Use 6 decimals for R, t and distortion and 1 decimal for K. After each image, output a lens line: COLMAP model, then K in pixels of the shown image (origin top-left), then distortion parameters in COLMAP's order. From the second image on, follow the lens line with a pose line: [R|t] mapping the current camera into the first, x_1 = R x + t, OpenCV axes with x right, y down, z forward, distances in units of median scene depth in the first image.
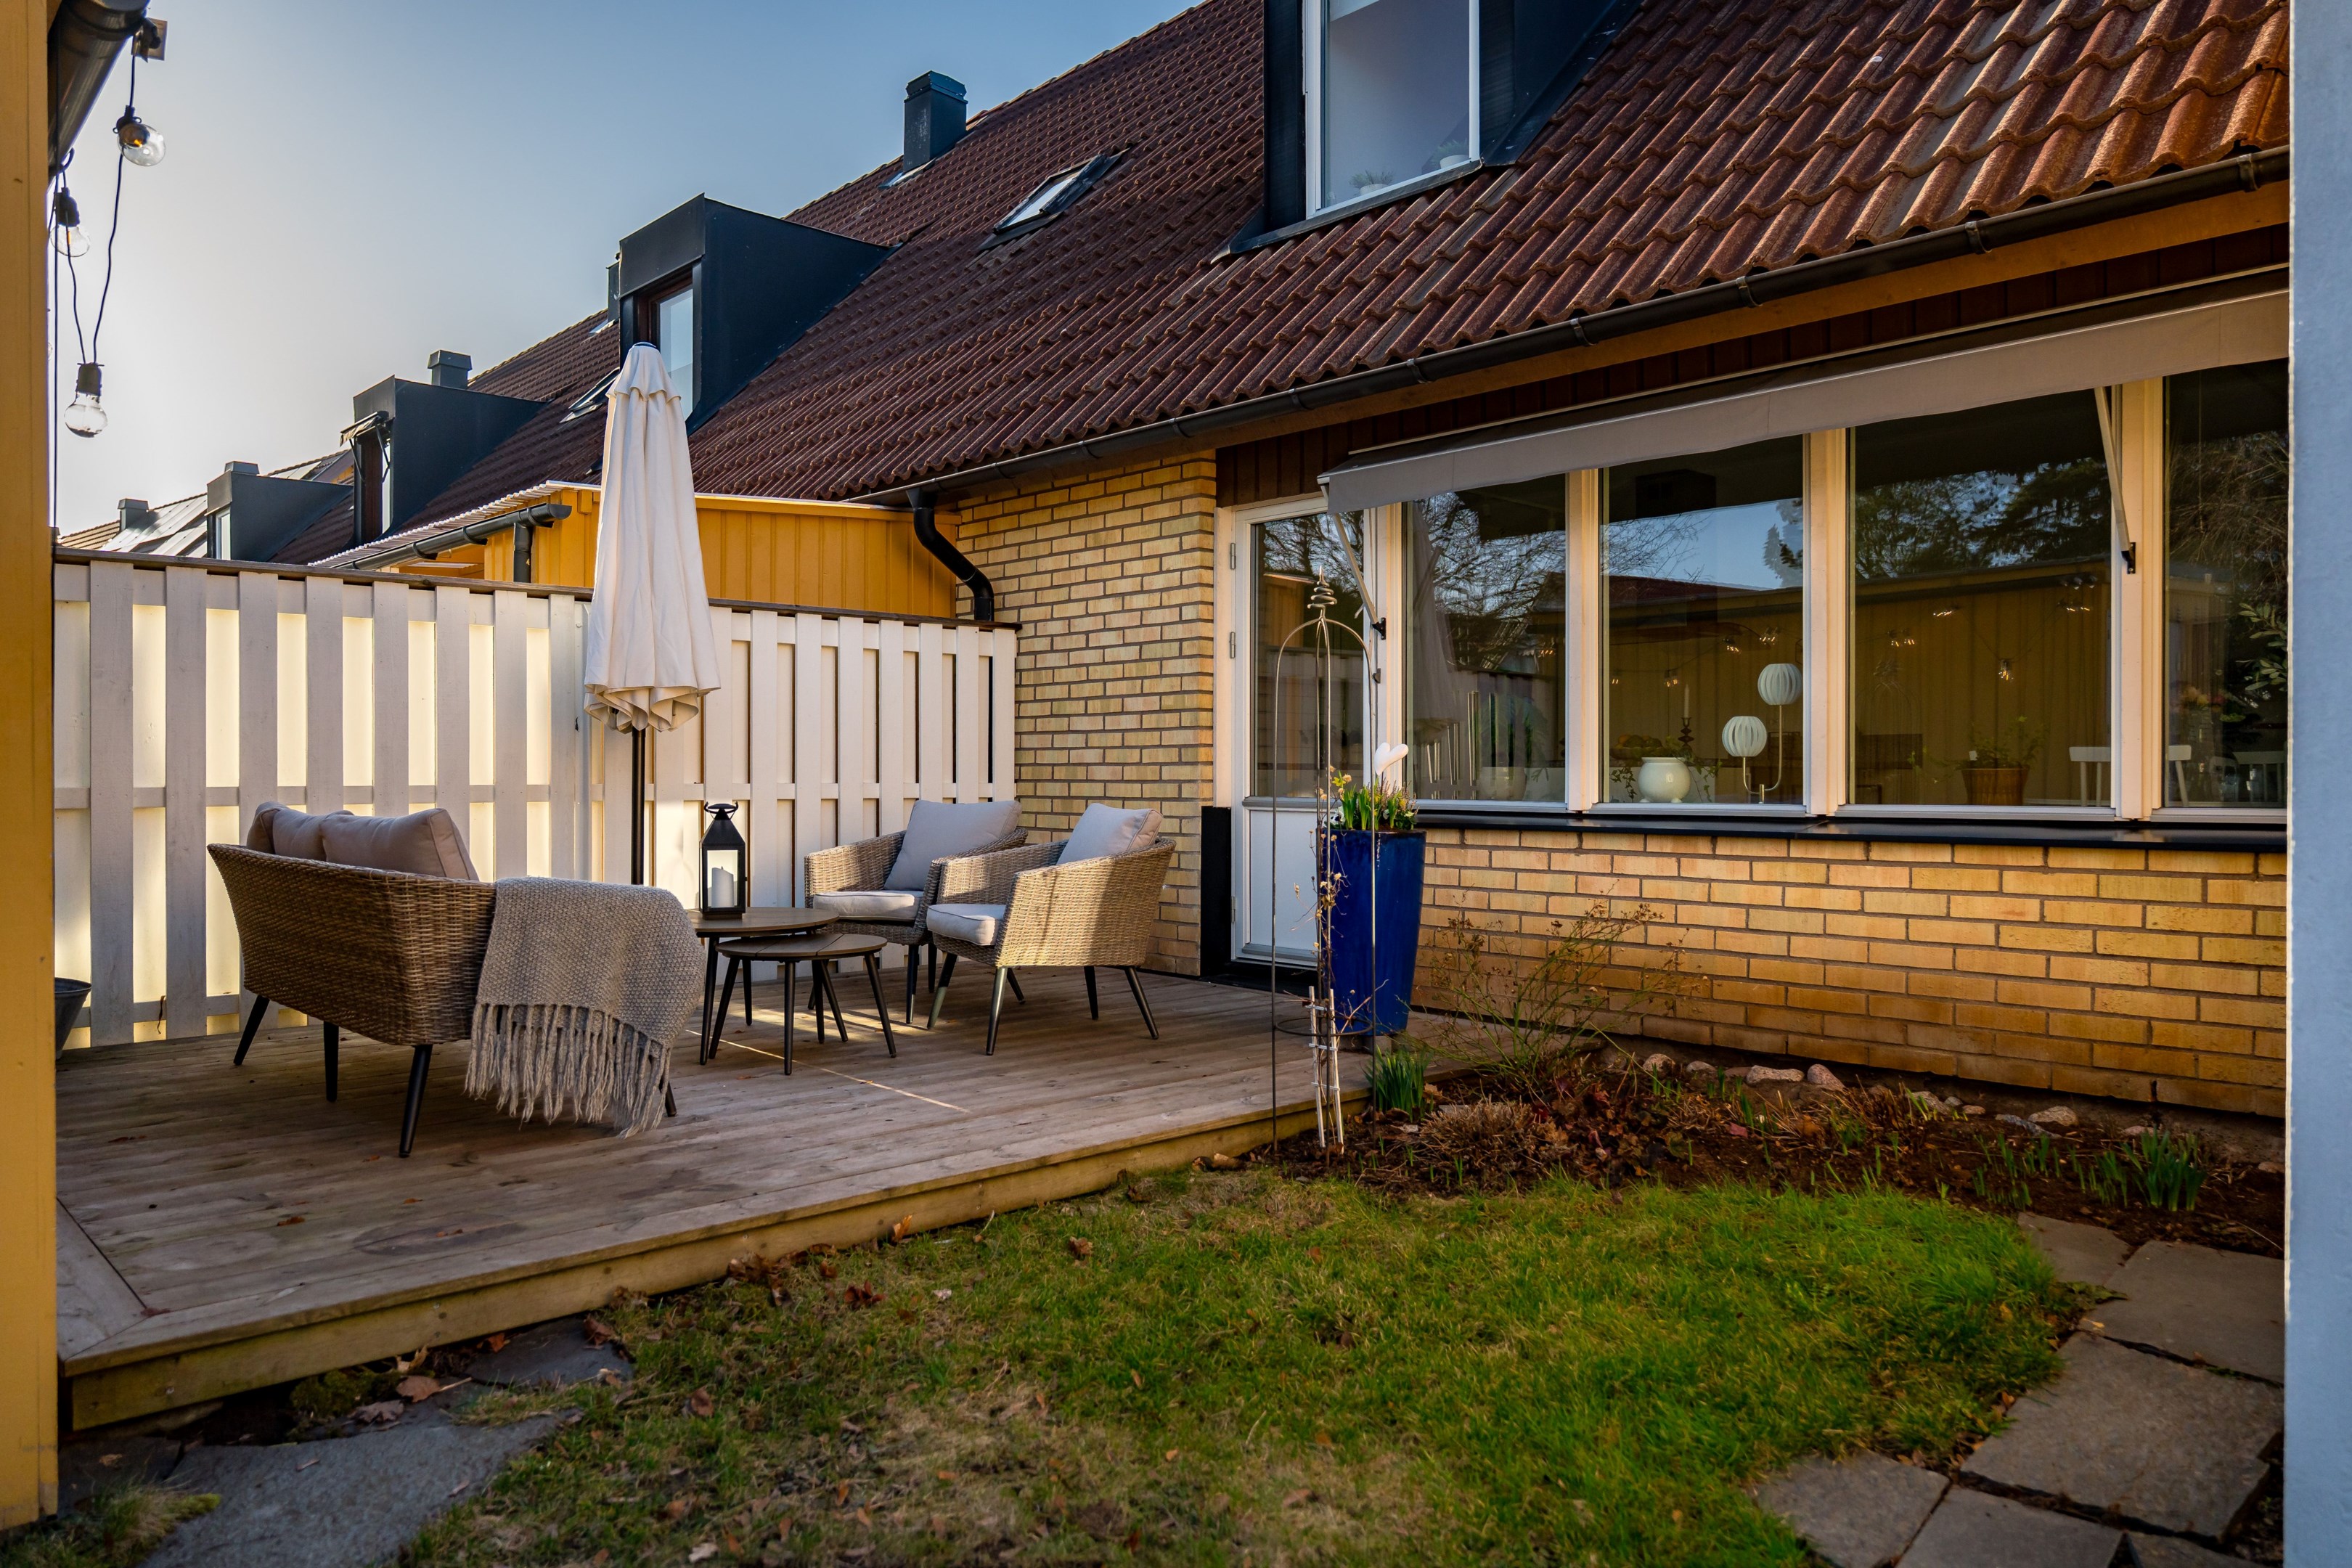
lens RADIAL K [[1505.5, 0, 1190.2], [0, 1505.5, 793.6], [0, 0, 1]] dist [-0.016287, 0.008022]
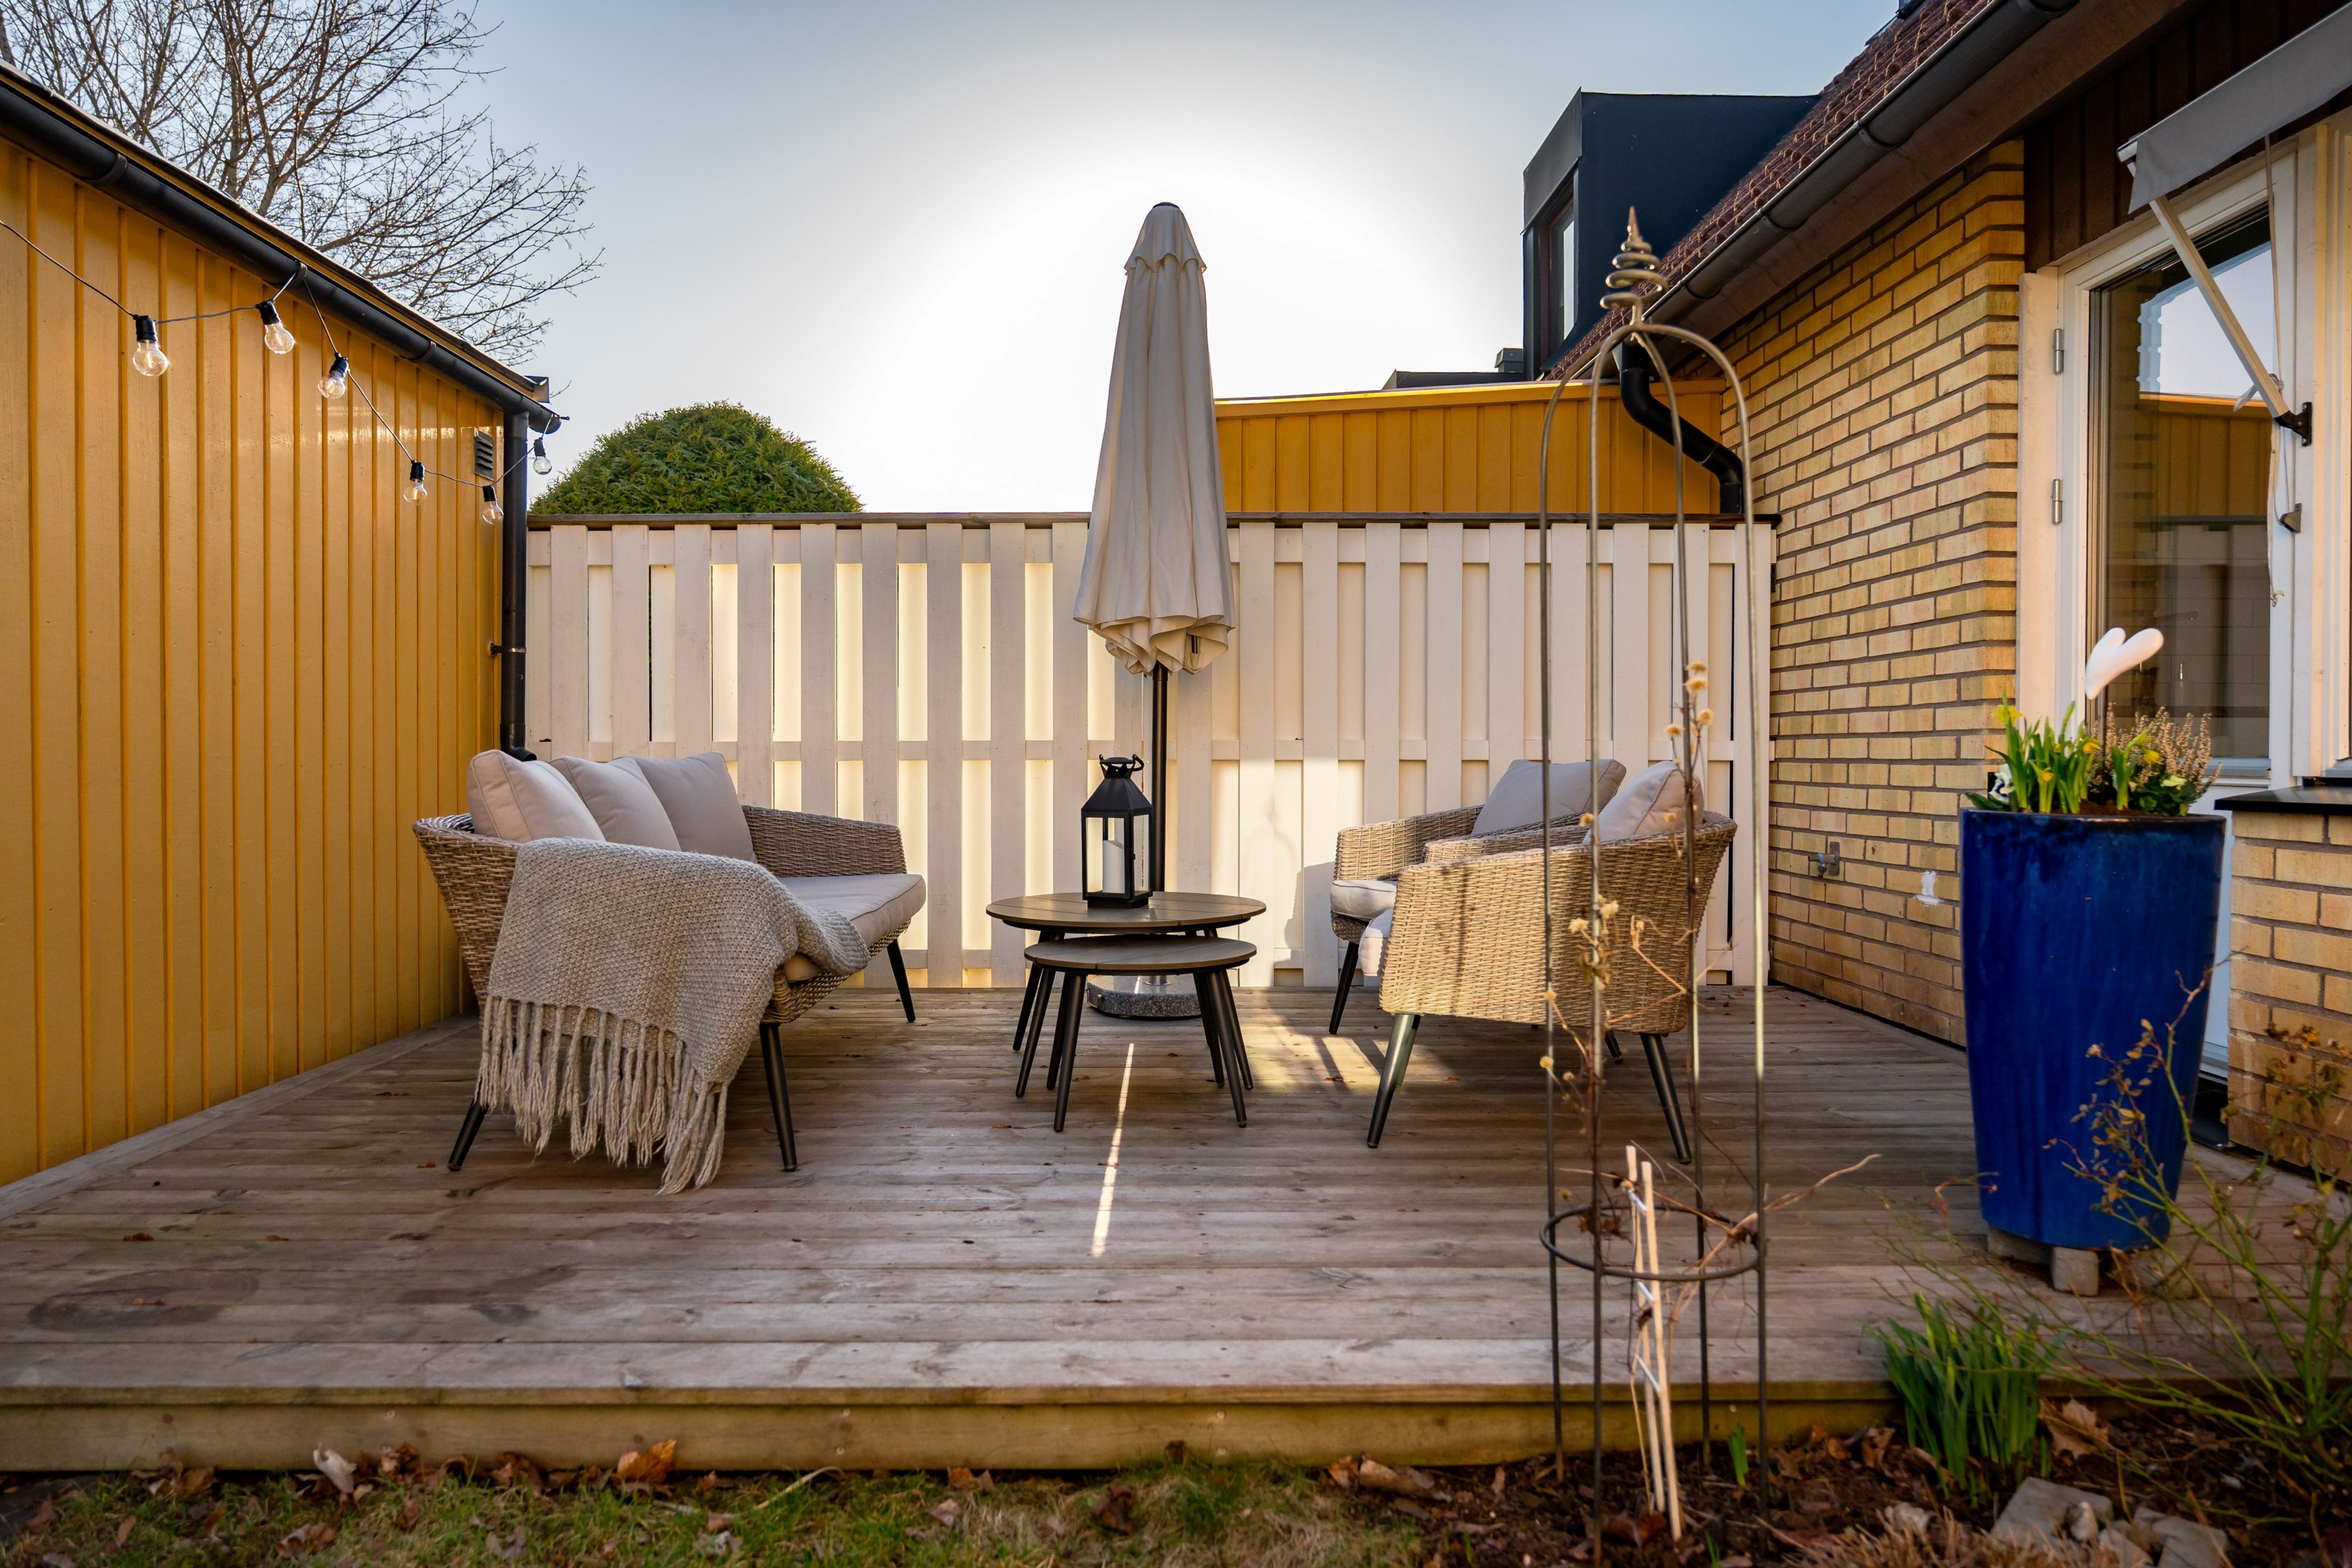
lens RADIAL K [[1505.5, 0, 1206.8], [0, 1505.5, 772.0], [0, 0, 1]] dist [-0.016287, 0.008022]
pose [[0.748071, 0.005804, -0.663594, 0.171482], [-0.007543, 0.999972, 0.000243, 0.010083], [0.663576, 0.004824, 0.748093, 0.342114]]
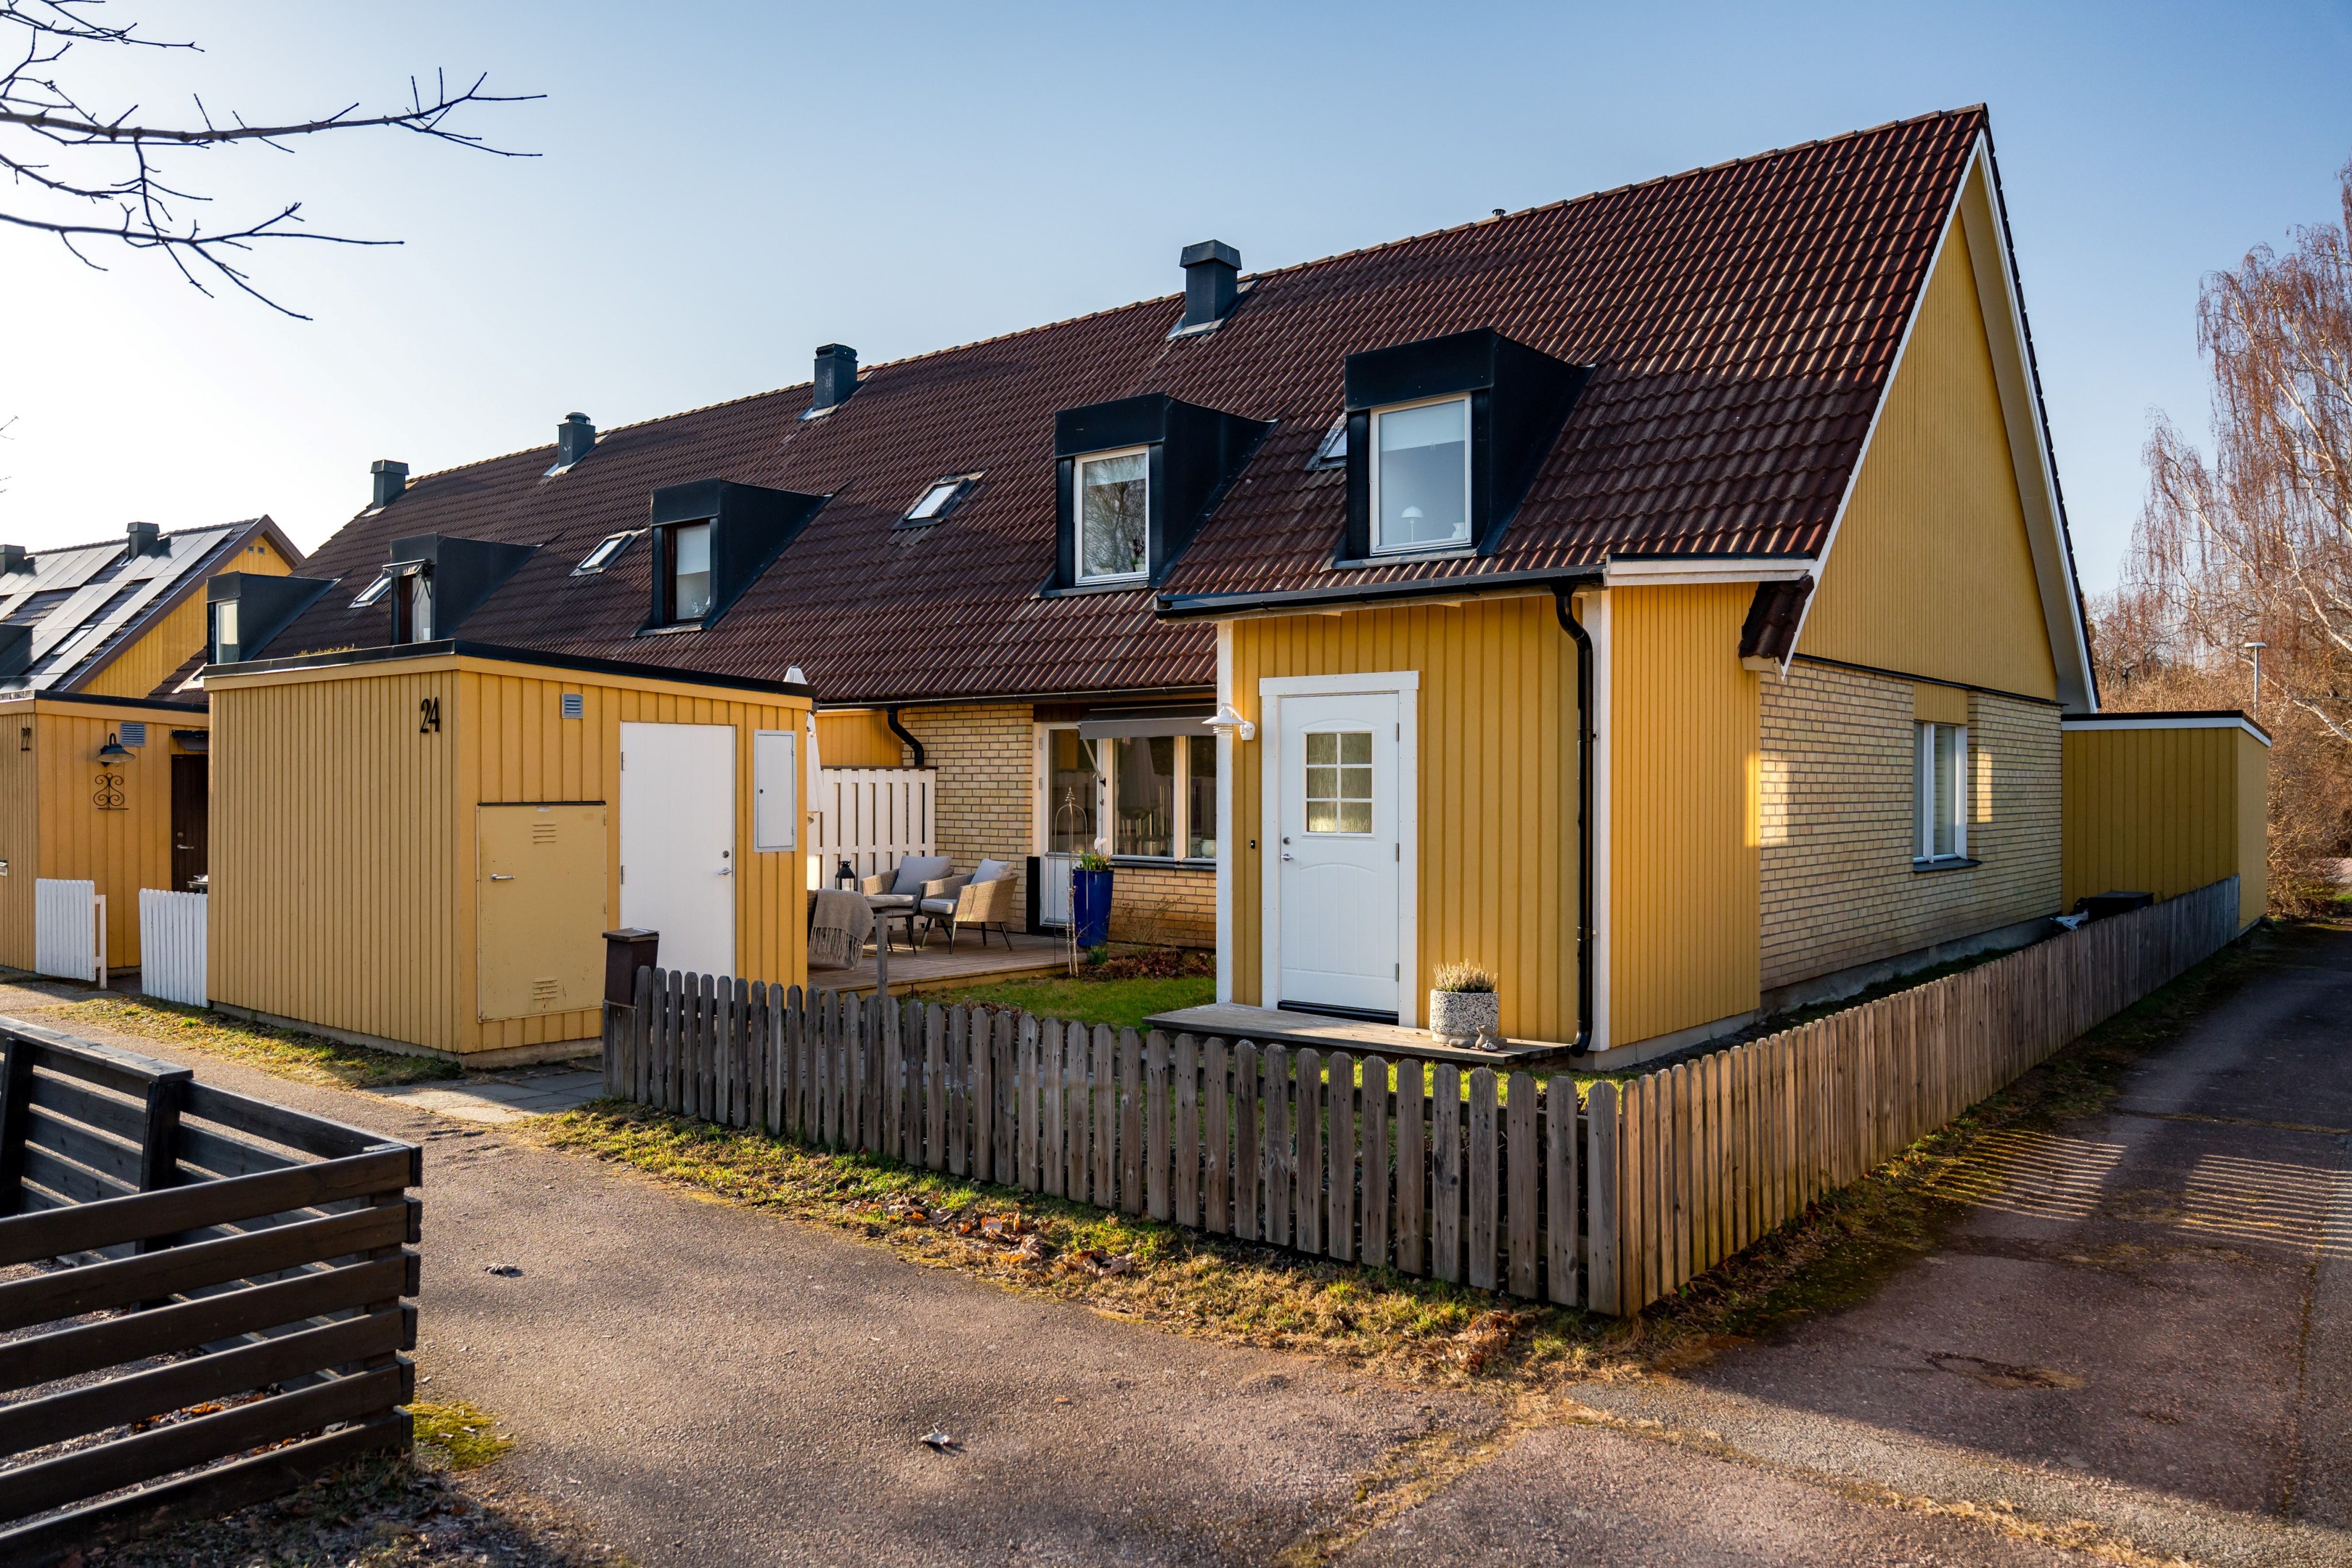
lens RADIAL K [[1588.4, 0, 1174.9], [0, 1588.4, 776.6], [0, 0, 1]] dist [-0.007365, -0.002952]
pose [[0.993401, 0.002290, 0.114668, -0.044150], [-0.000240, 0.999840, -0.017881, -0.067912], [-0.114691, 0.017735, 0.993243, -1.361523]]
